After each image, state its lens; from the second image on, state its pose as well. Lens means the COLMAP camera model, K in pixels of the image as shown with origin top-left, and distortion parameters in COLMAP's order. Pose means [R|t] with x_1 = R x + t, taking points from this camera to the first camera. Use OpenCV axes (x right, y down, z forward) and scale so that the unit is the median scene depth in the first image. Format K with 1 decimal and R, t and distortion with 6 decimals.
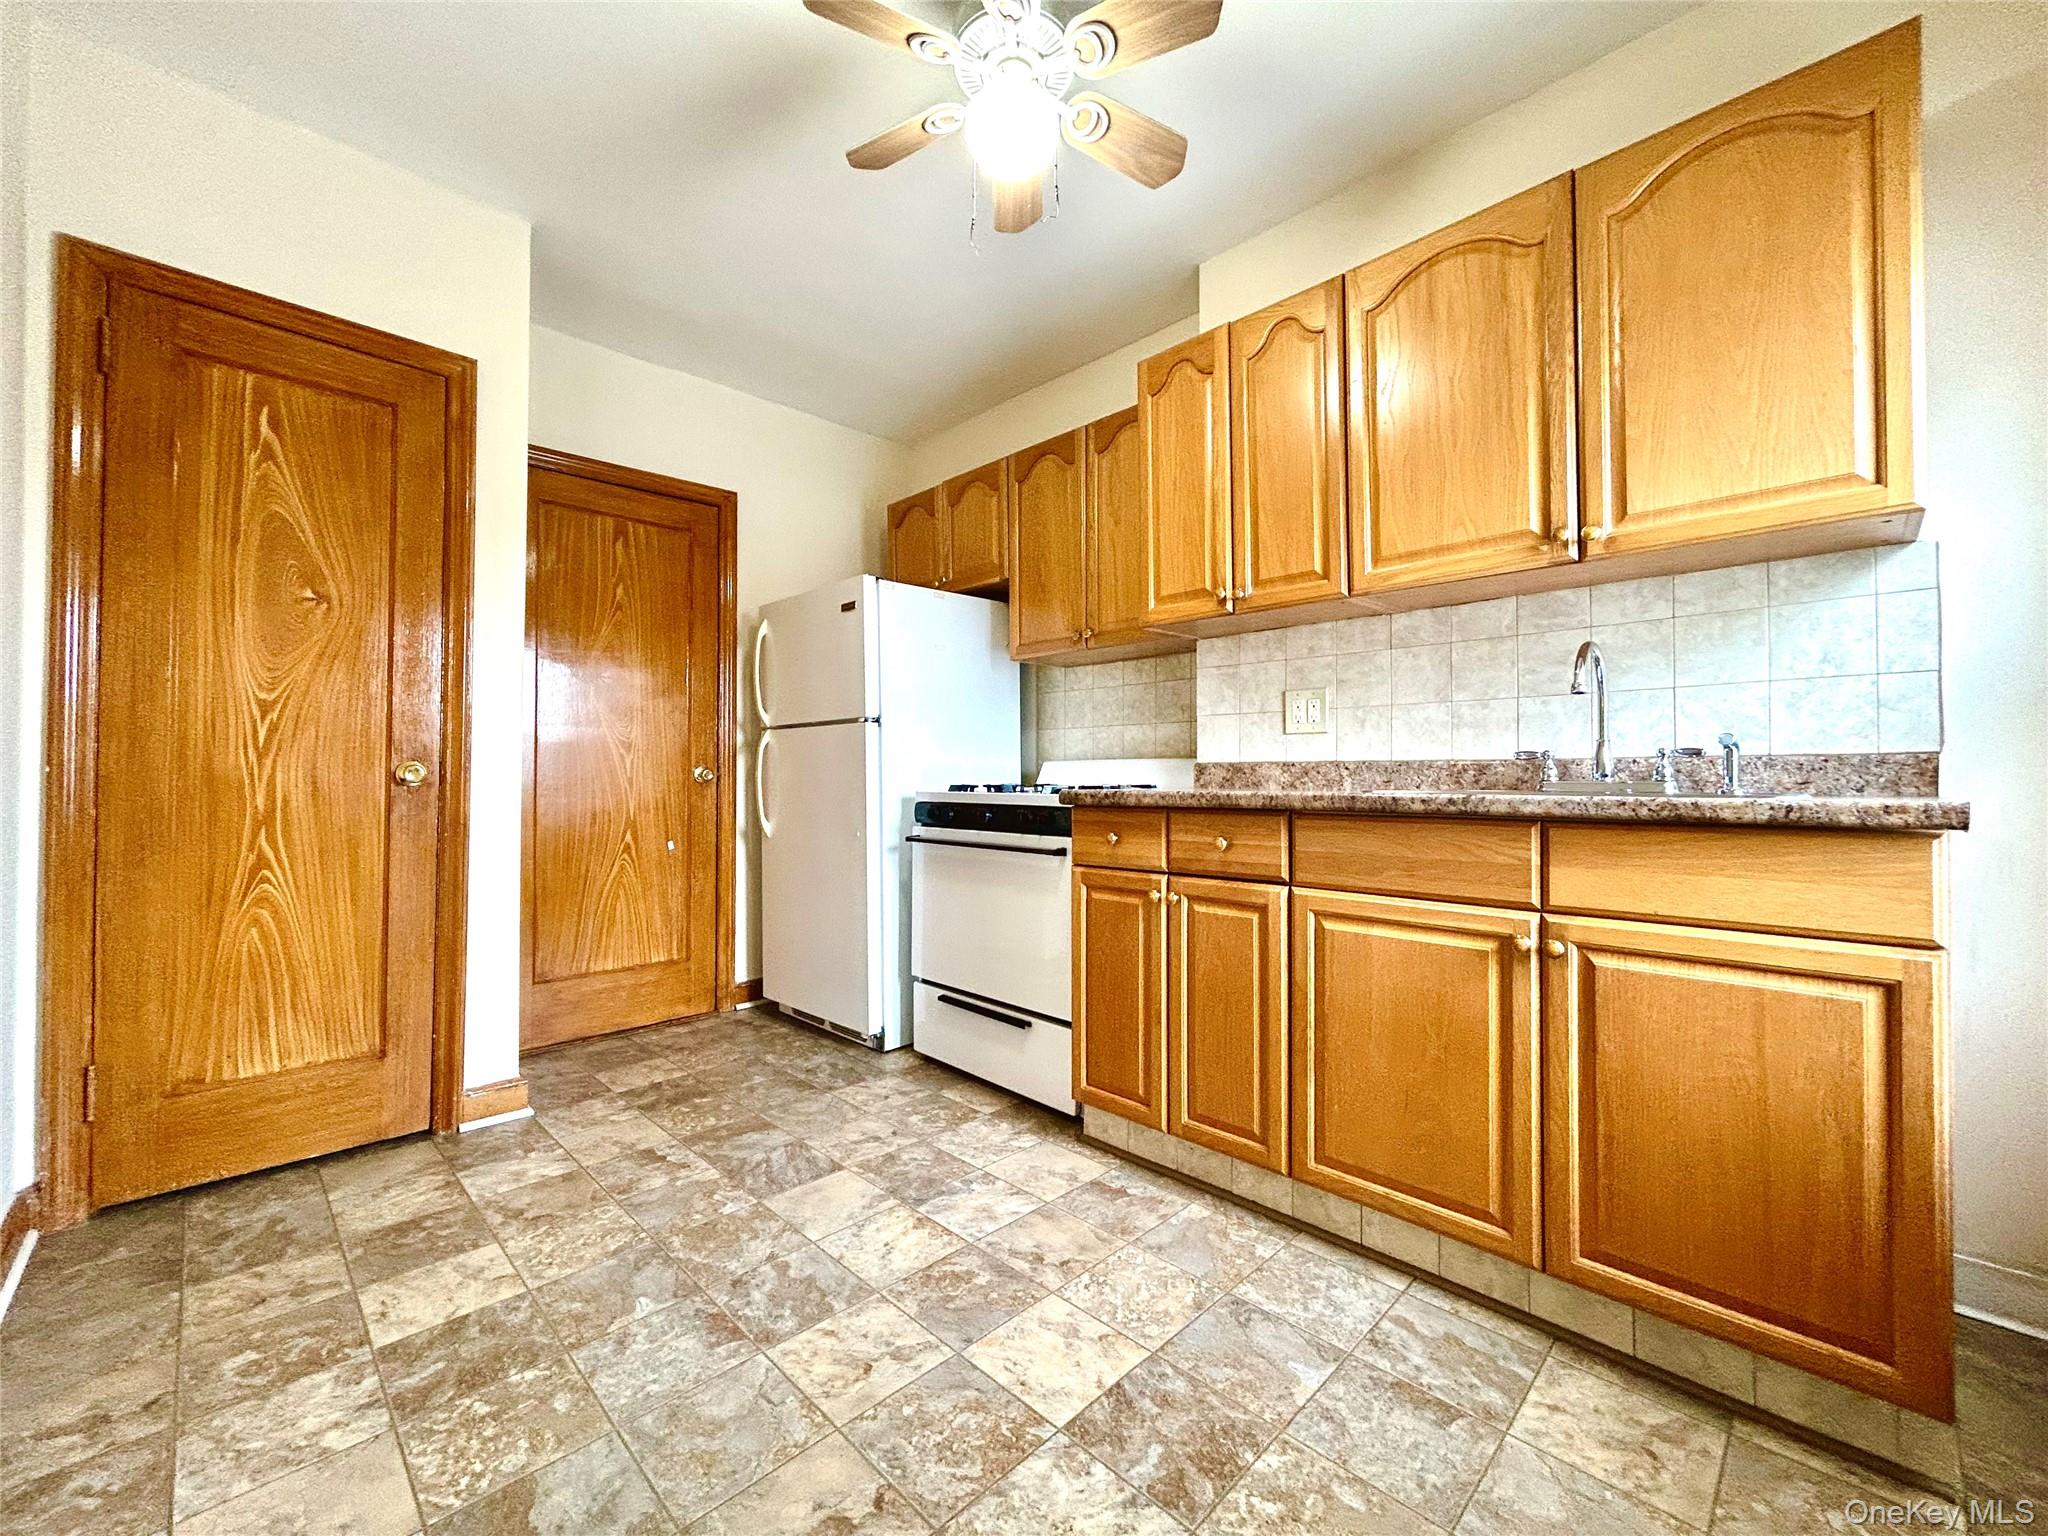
lens RADIAL K [[826.7, 0, 1025.6], [0, 826.7, 769.8], [0, 0, 1]] dist [-0.000559, 0.000721]
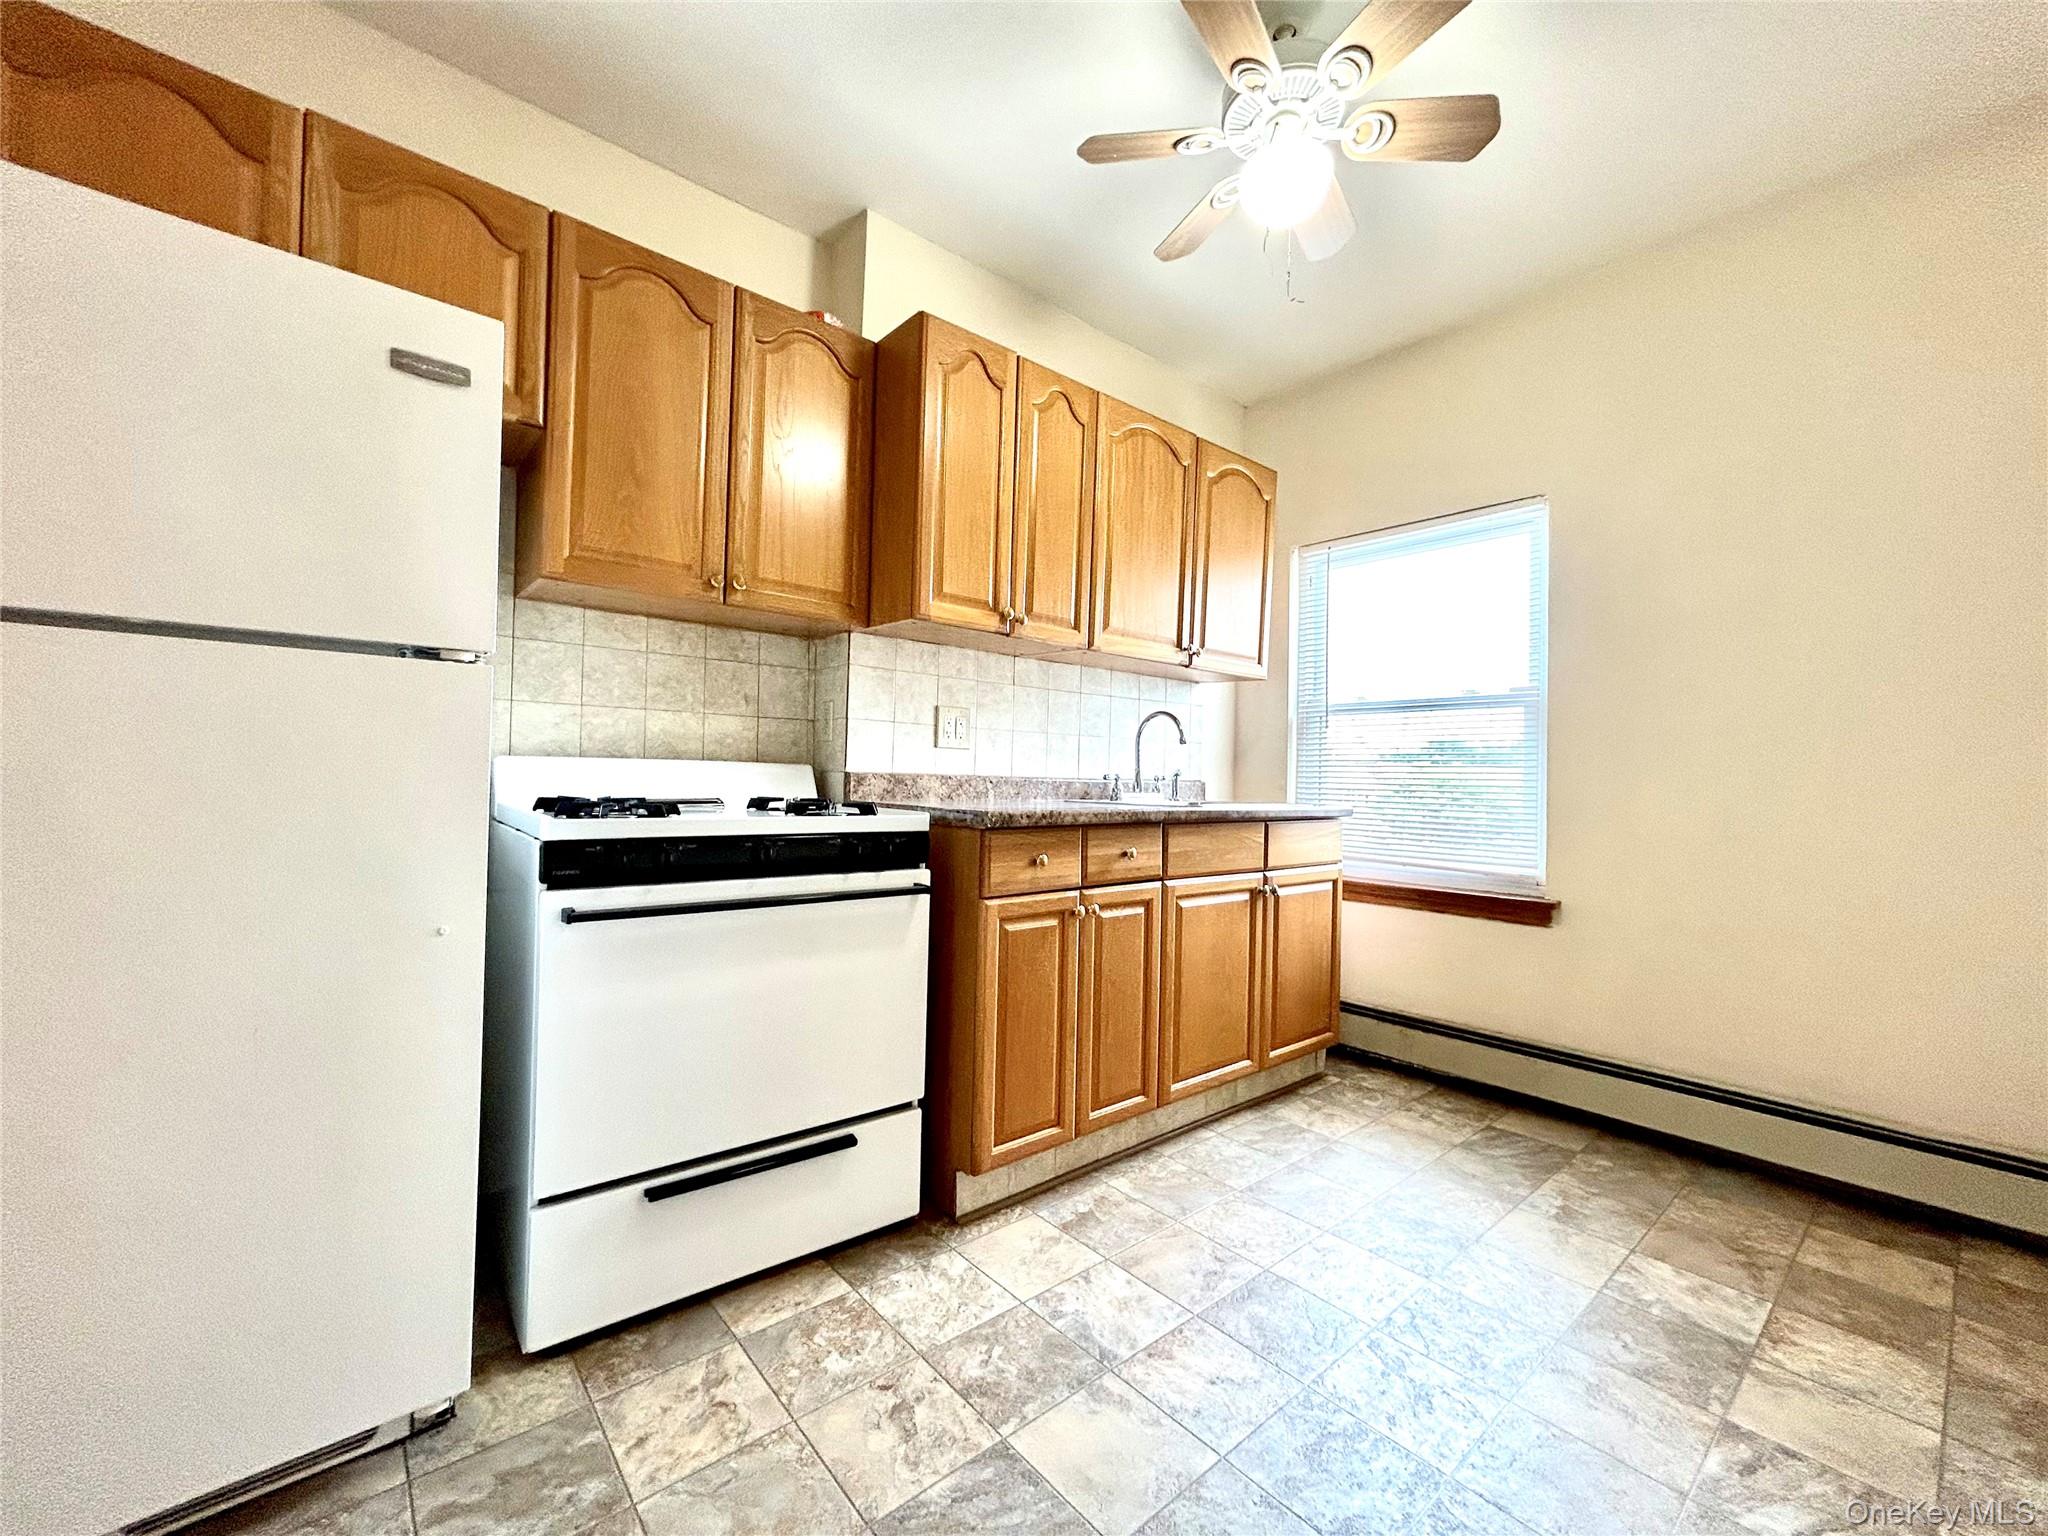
lens RADIAL K [[826.7, 0, 1025.6], [0, 826.7, 769.8], [0, 0, 1]] dist [-0.000559, 0.000721]
pose [[0.078479, 0.012084, 0.996843, -0.810934], [-0.032483, 0.999427, -0.009558, -0.010307], [-0.996386, -0.031630, 0.078827, 0.924479]]
